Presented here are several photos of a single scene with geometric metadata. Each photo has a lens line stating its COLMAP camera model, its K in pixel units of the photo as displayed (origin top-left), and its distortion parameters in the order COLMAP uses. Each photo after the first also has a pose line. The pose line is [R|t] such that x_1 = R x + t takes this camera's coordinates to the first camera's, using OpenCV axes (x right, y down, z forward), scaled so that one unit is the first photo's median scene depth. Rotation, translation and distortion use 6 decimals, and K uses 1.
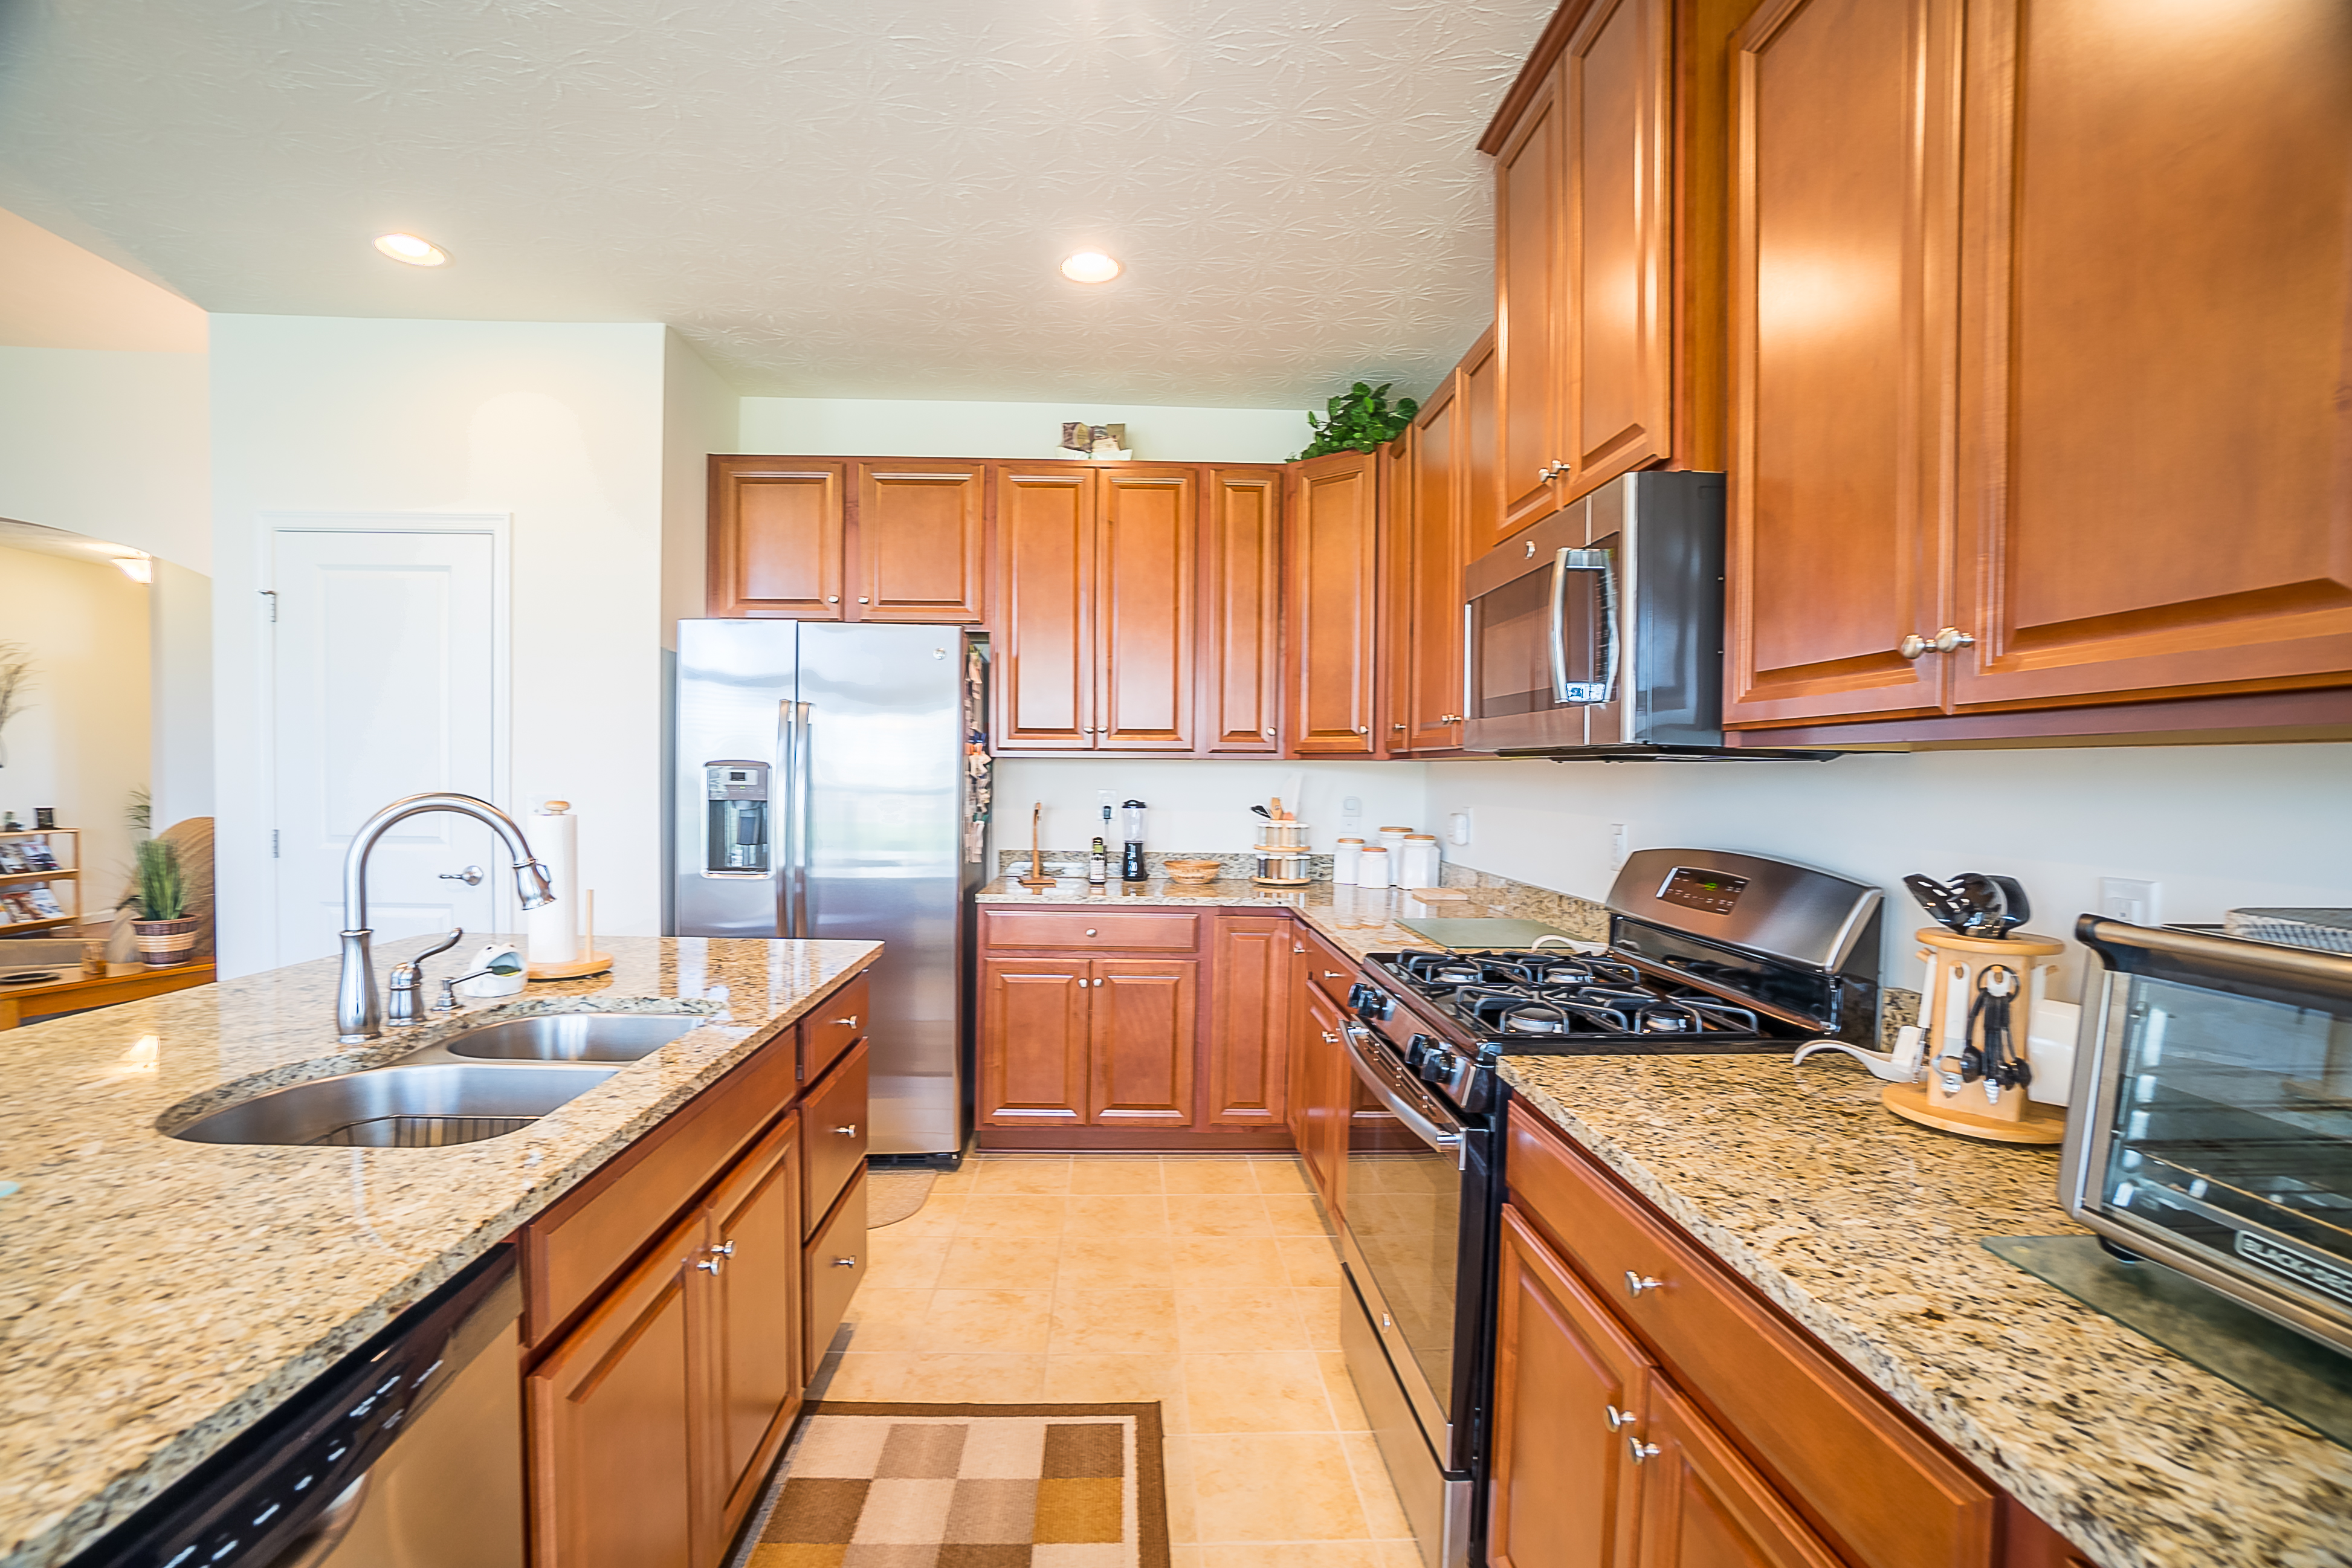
lens RADIAL K [[1055.4, 0, 1162.0], [0, 1055.4, 821.3], [0, 0, 1]] dist [-0.030524, 0.000102]
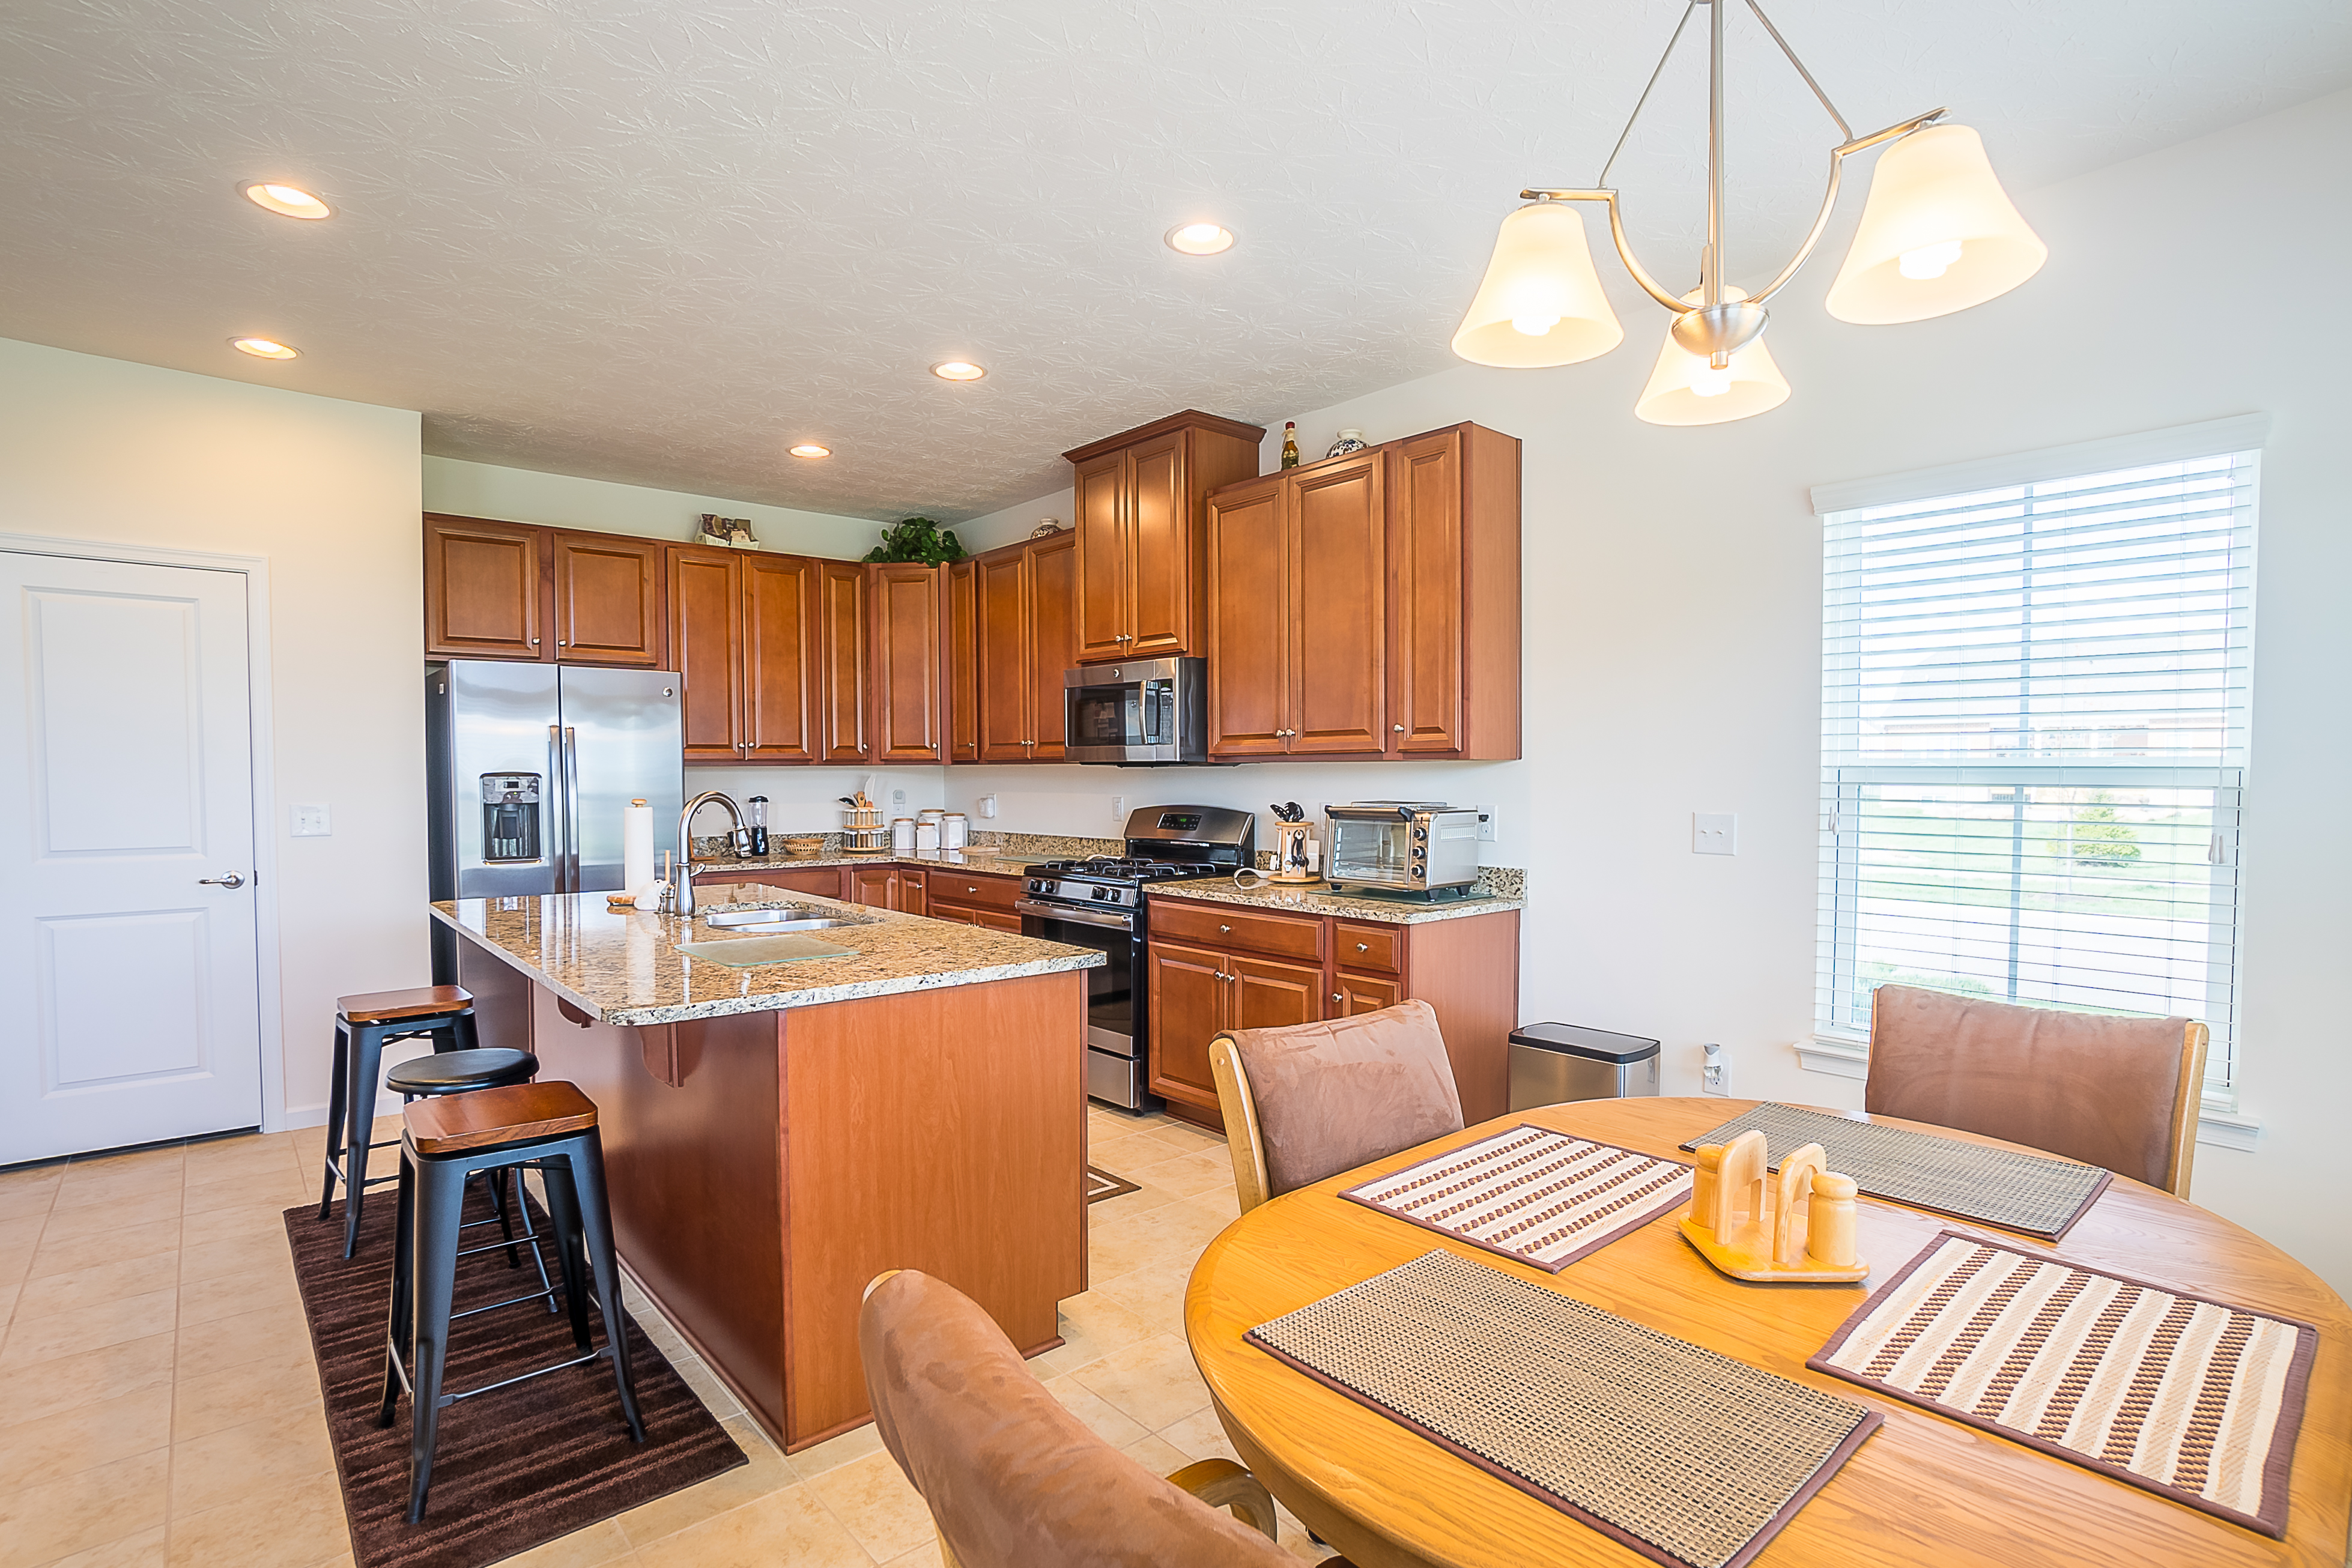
lens RADIAL K [[1119.4, 0, 1175.4], [0, 1119.4, 810.4], [0, 0, 1]] dist [-0.029468, 0.000580]
pose [[0.773605, -0.037548, 0.632555, -0.632500], [0.043134, 0.999048, 0.006551, 0.014172], [-0.632199, 0.022216, 0.774488, -0.546494]]
